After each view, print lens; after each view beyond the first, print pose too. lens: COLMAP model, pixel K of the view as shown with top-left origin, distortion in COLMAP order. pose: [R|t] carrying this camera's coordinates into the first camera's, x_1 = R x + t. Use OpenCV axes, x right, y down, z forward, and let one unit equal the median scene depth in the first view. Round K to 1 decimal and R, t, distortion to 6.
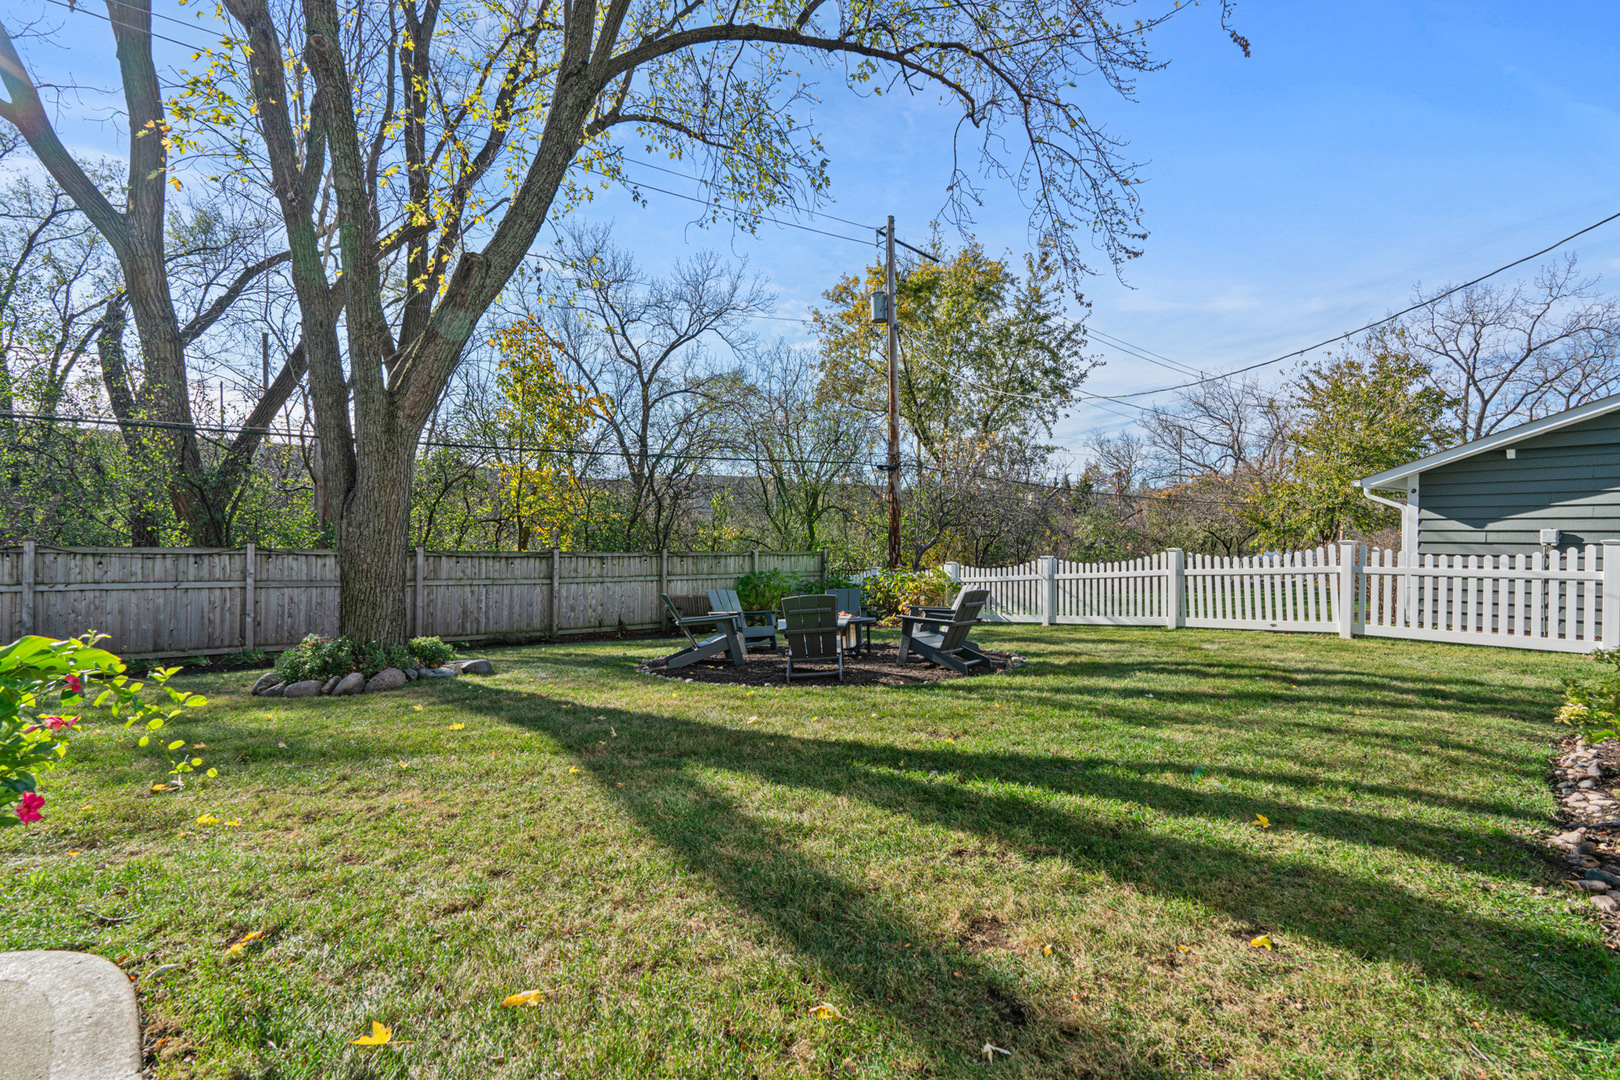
lens RADIAL K [[739.7, 0, 810.0], [0, 739.7, 540.0], [0, 0, 1]] dist [0.001606, 0.000077]
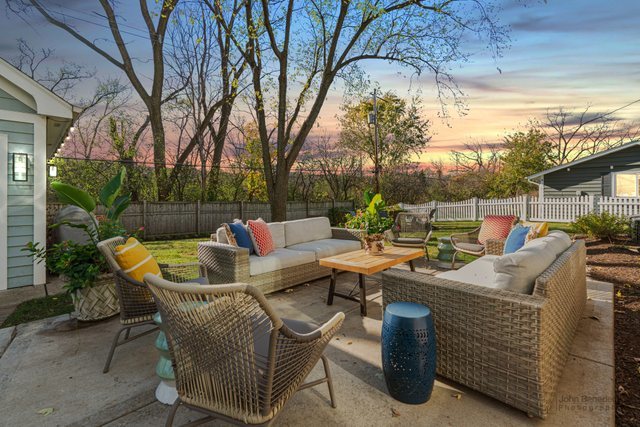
lens RADIAL K [[304.0, 0, 320.2], [0, 304.0, 196.0], [0, 0, 1]] dist [-0.000722, 0.000200]
pose [[0.998514, -0.011942, 0.053177, -0.123229], [0.011993, 0.999928, -0.000640, -0.001506], [-0.053165, 0.001277, 0.998585, -0.150575]]
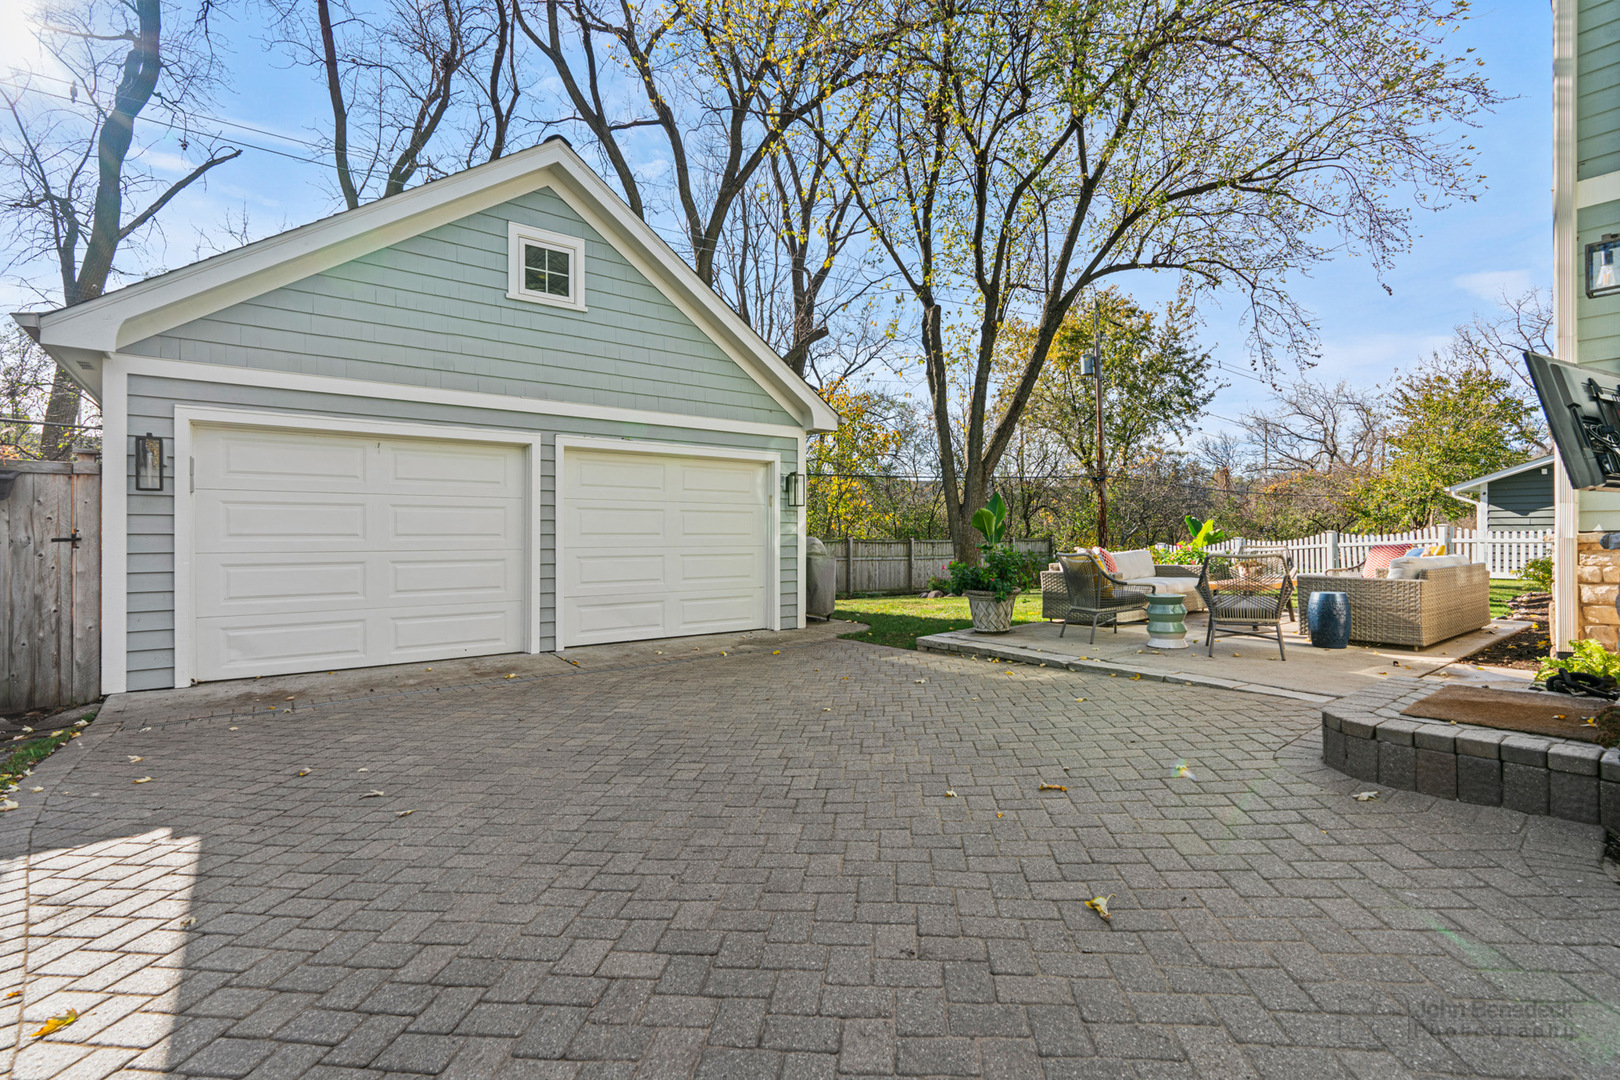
lens RADIAL K [[782.1, 0, 813.1], [0, 782.1, 530.2], [0, 0, 1]] dist [0.028419, 0.000295]
pose [[0.999268, -0.014337, -0.035477, -0.257417], [0.014120, 0.999880, -0.006354, 0.002124], [0.035564, 0.005848, 0.999350, -0.346794]]
